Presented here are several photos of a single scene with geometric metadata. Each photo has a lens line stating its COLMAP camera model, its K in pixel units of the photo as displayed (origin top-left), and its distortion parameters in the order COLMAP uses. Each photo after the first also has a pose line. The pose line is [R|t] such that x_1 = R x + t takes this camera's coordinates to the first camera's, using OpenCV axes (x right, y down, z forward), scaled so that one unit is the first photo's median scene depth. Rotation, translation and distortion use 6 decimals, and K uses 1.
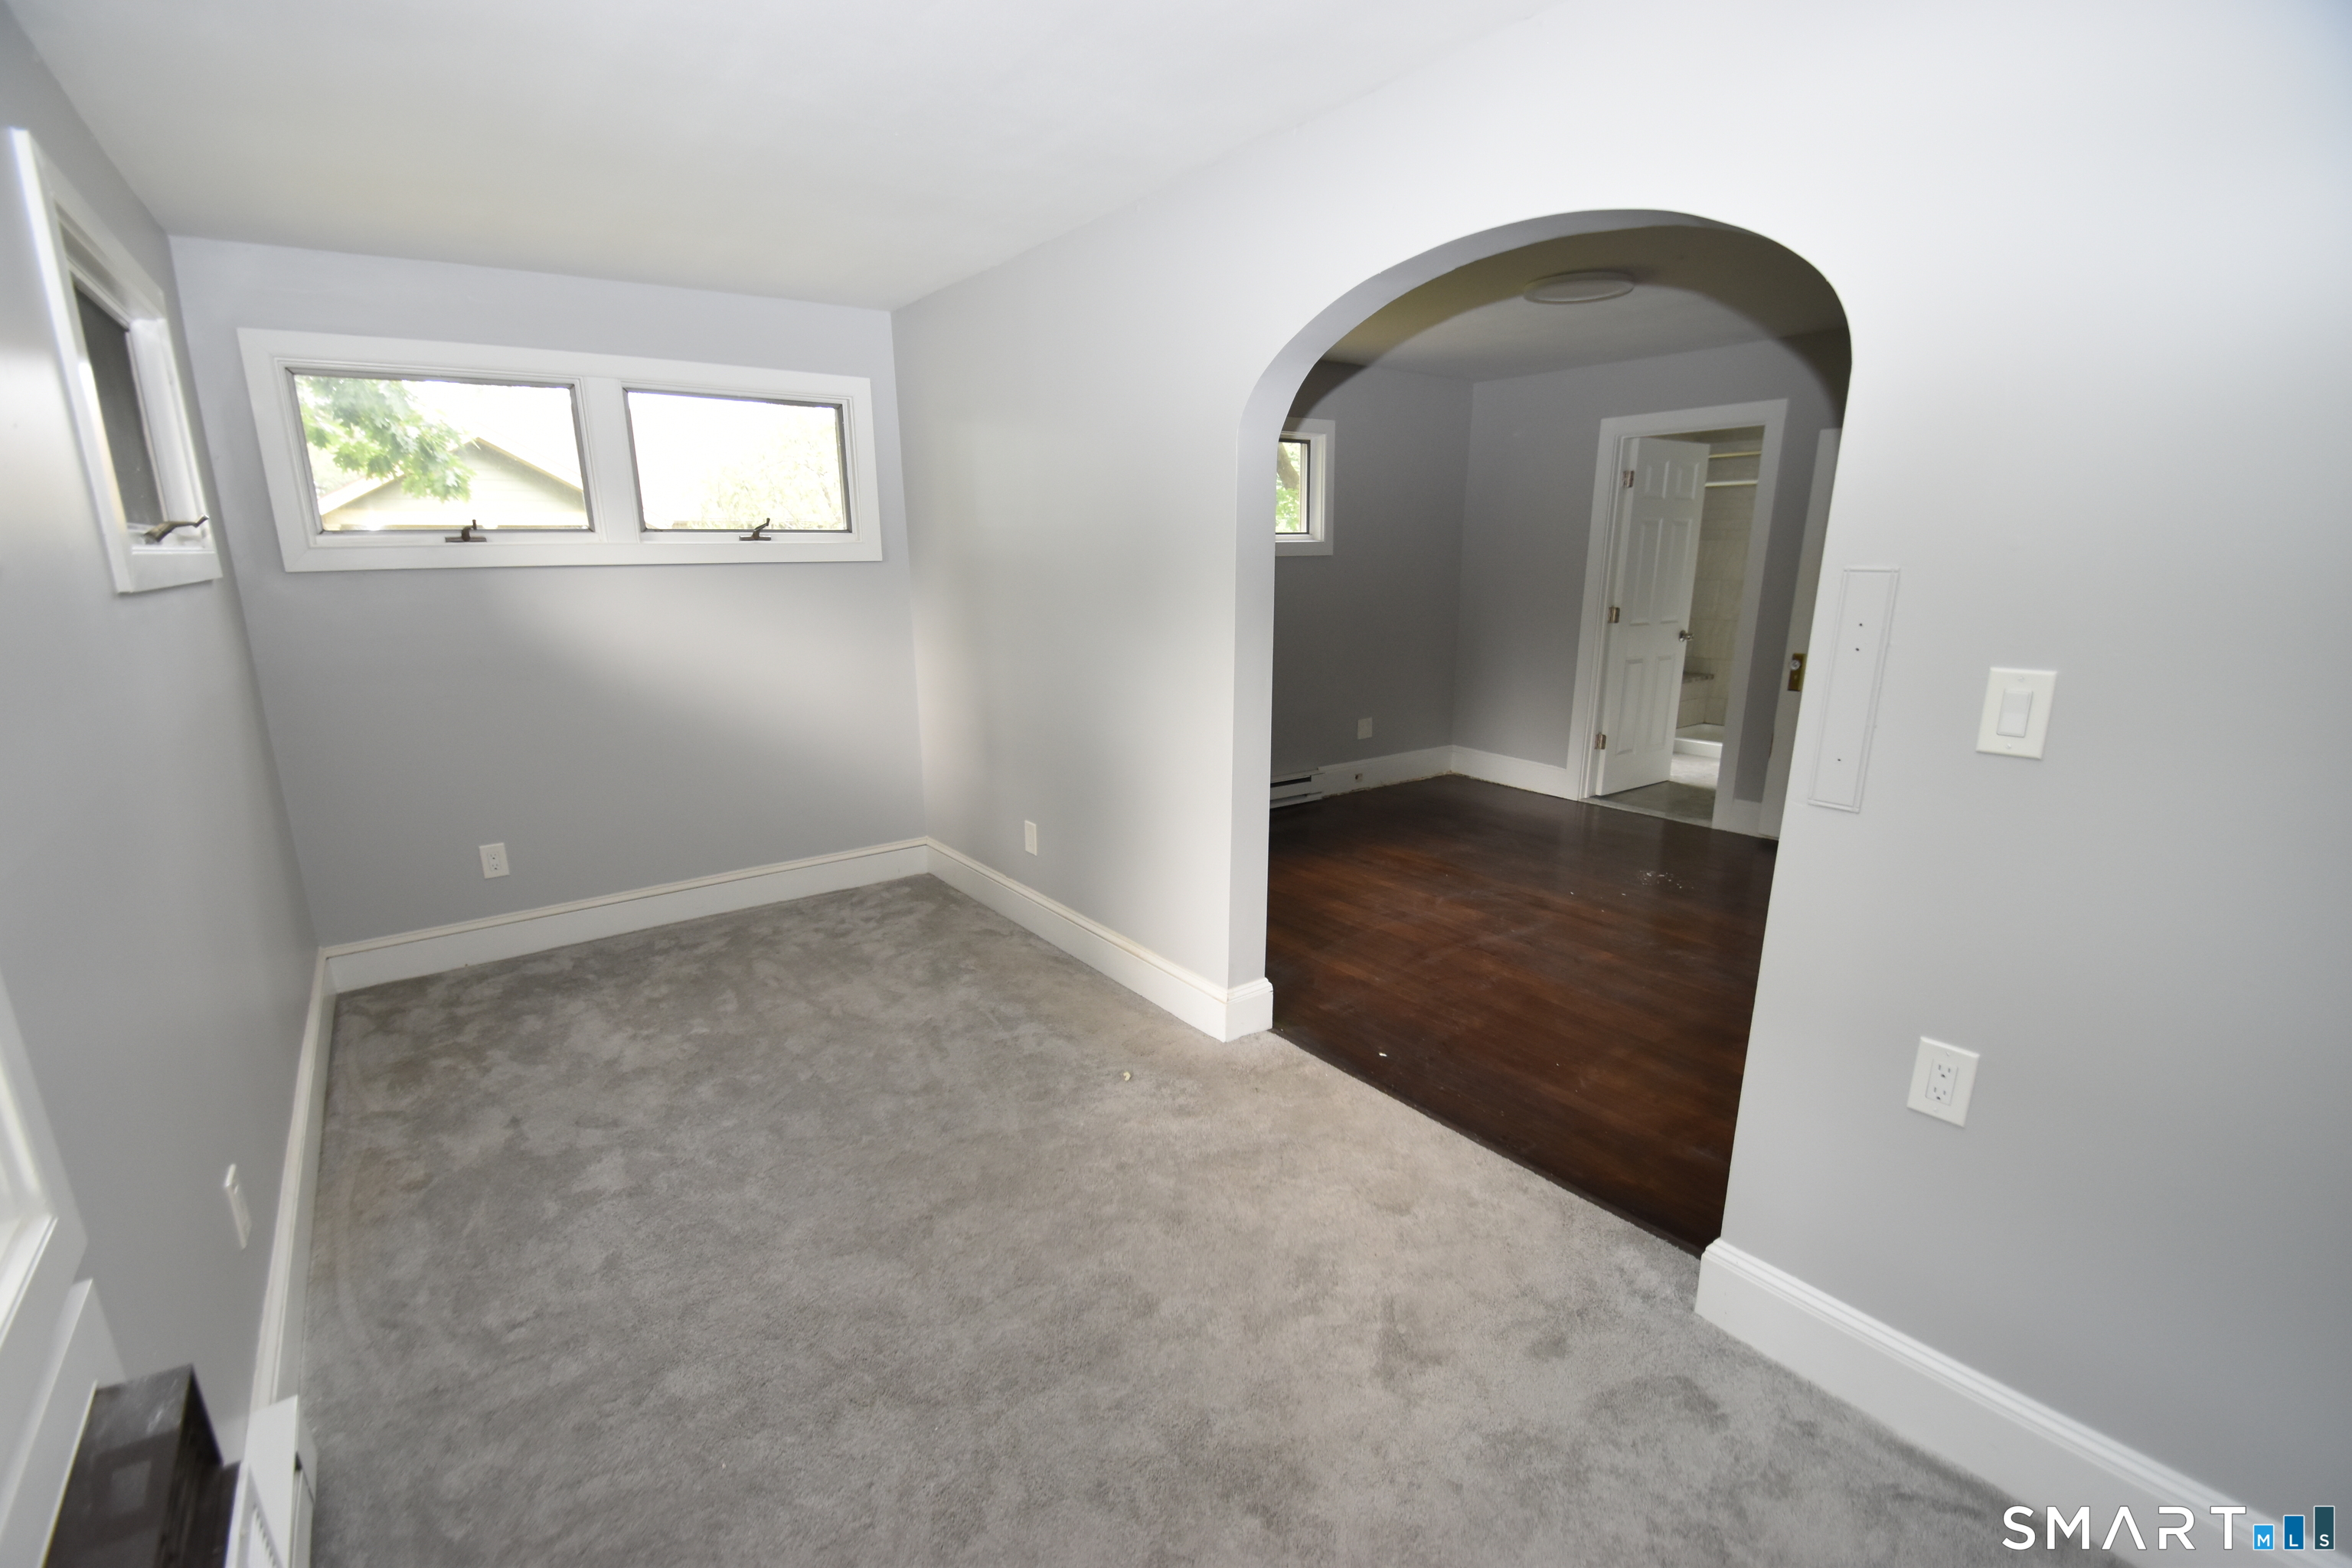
lens RADIAL K [[1044.0, 0, 1141.0], [0, 1044.0, 819.5], [0, 0, 1]] dist [-0.002502, -0.002012]
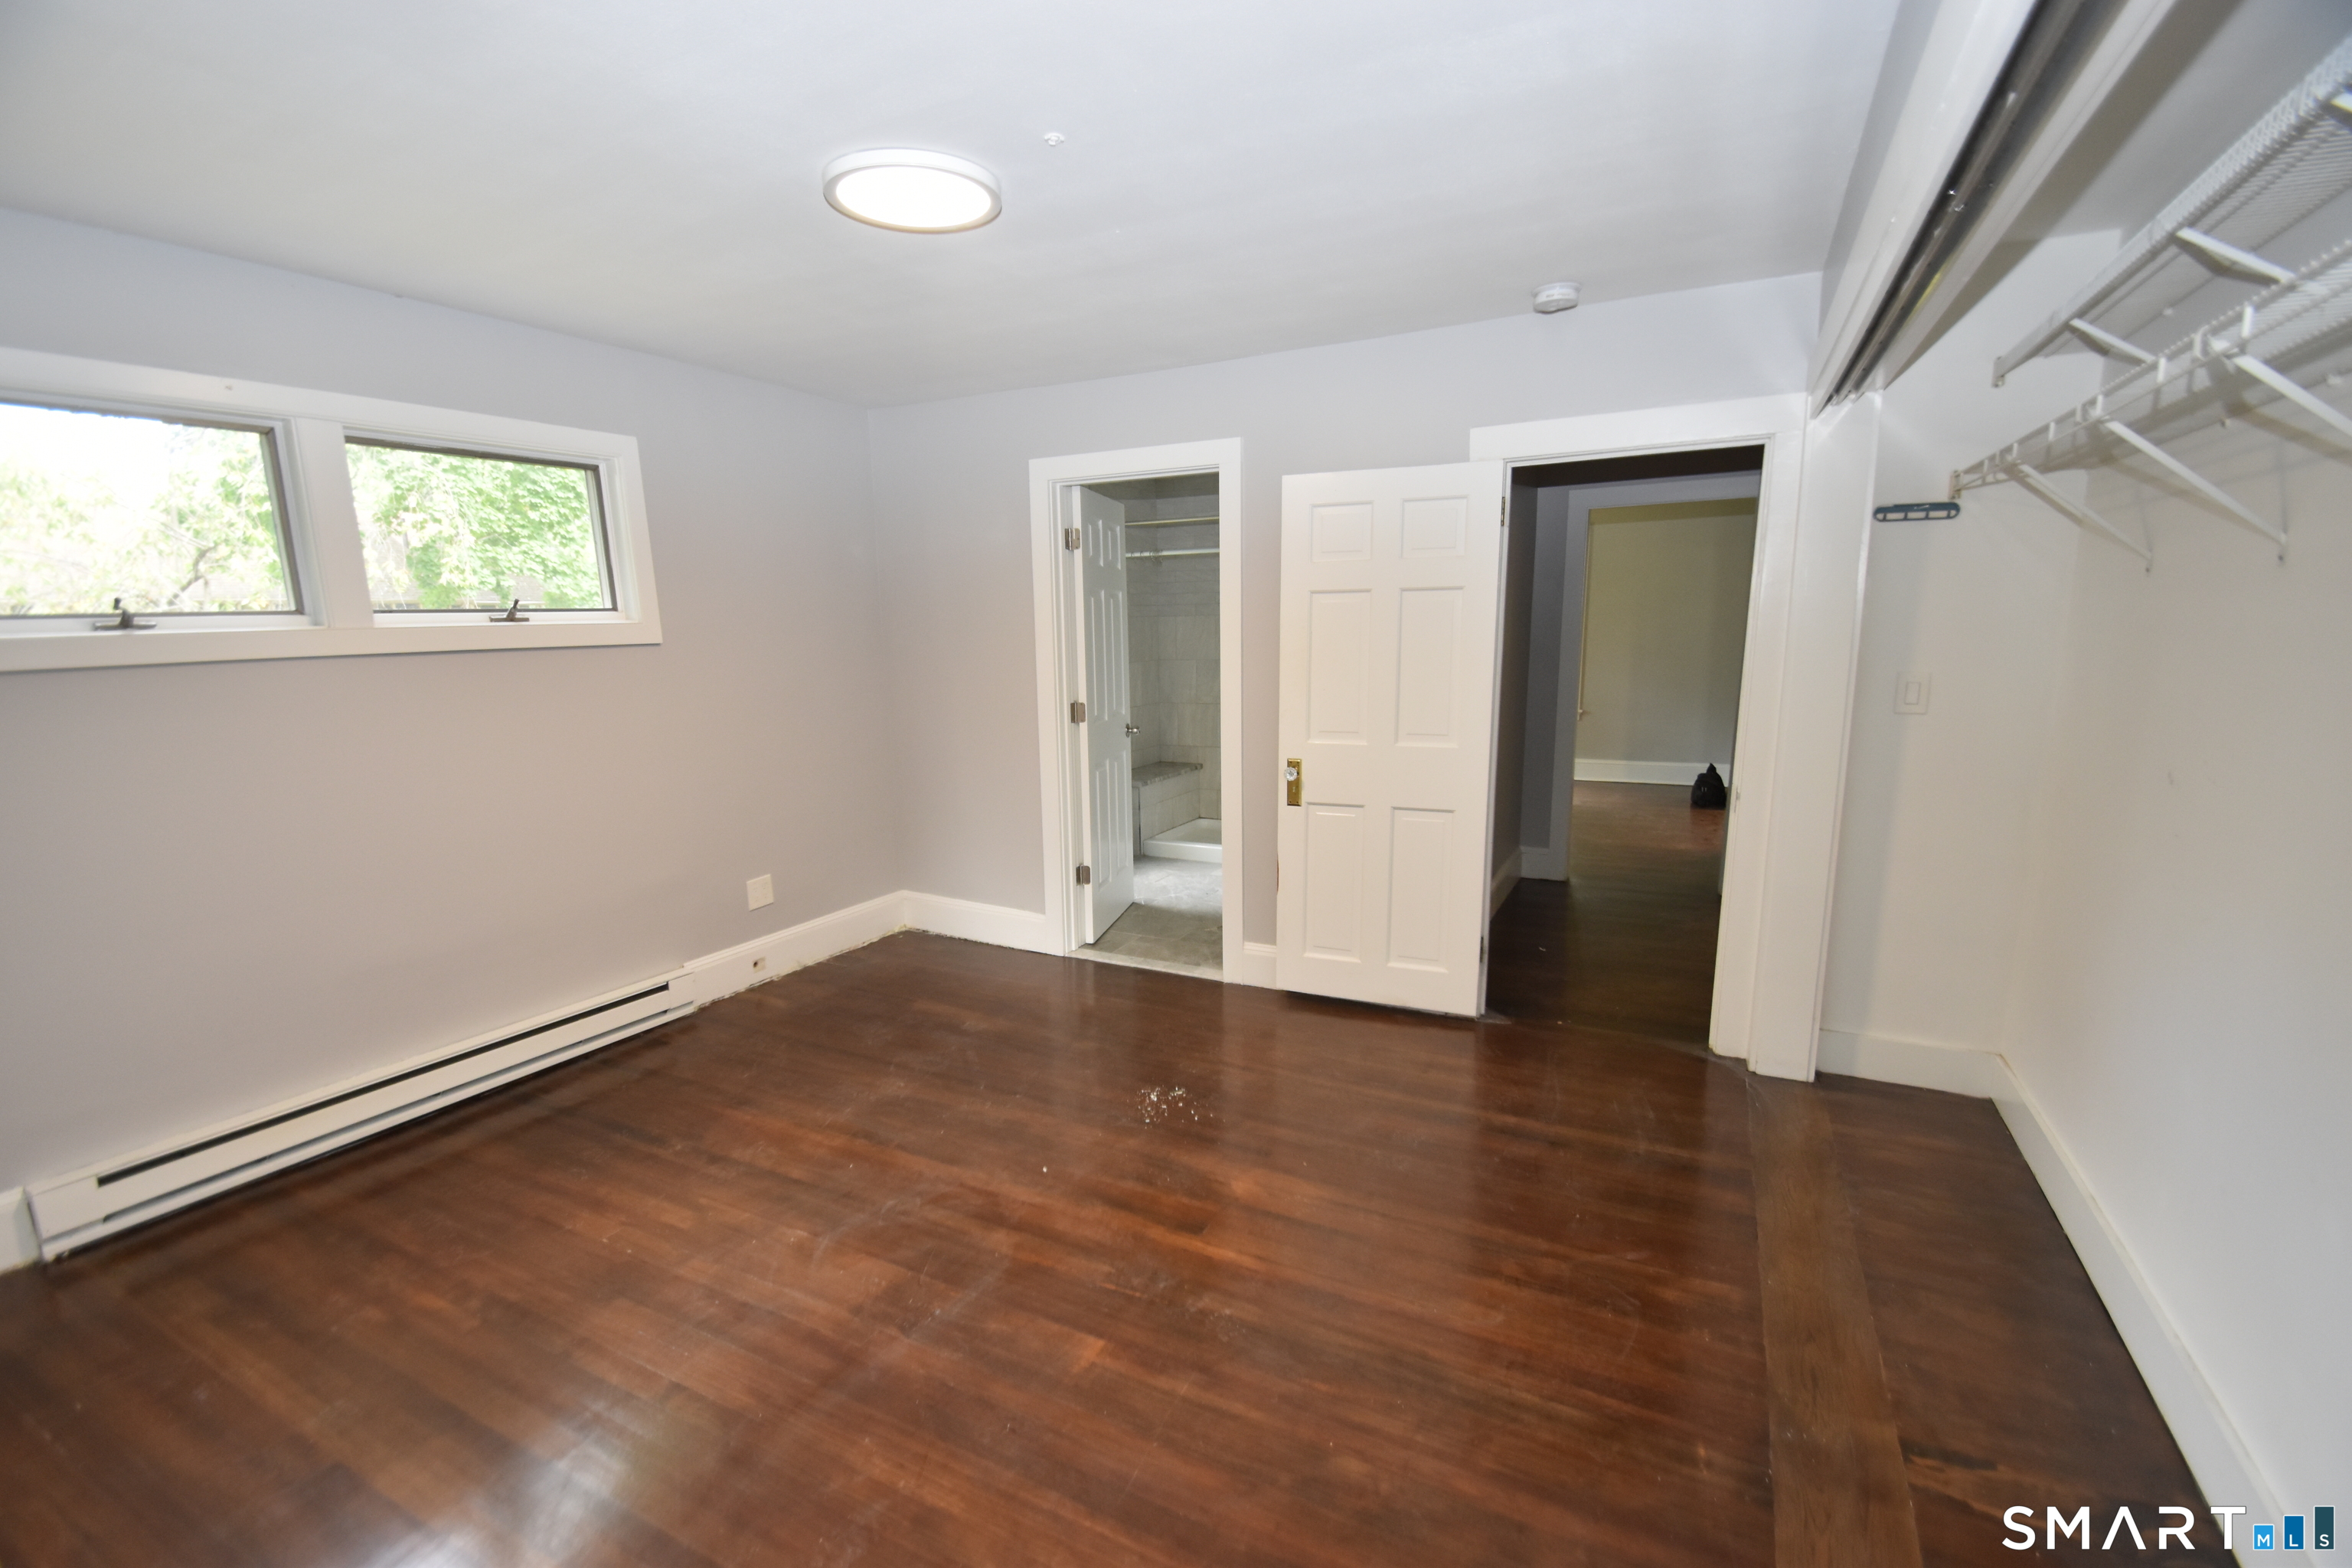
lens RADIAL K [[1044.0, 0, 1163.9], [0, 1044.0, 804.1], [0, 0, 1]] dist [-0.002502, -0.002012]
pose [[0.893953, -0.086255, 0.439783, 0.227866], [0.123464, 0.990731, -0.056654, -0.106579], [-0.430819, 0.104943, 0.896316, 0.397376]]
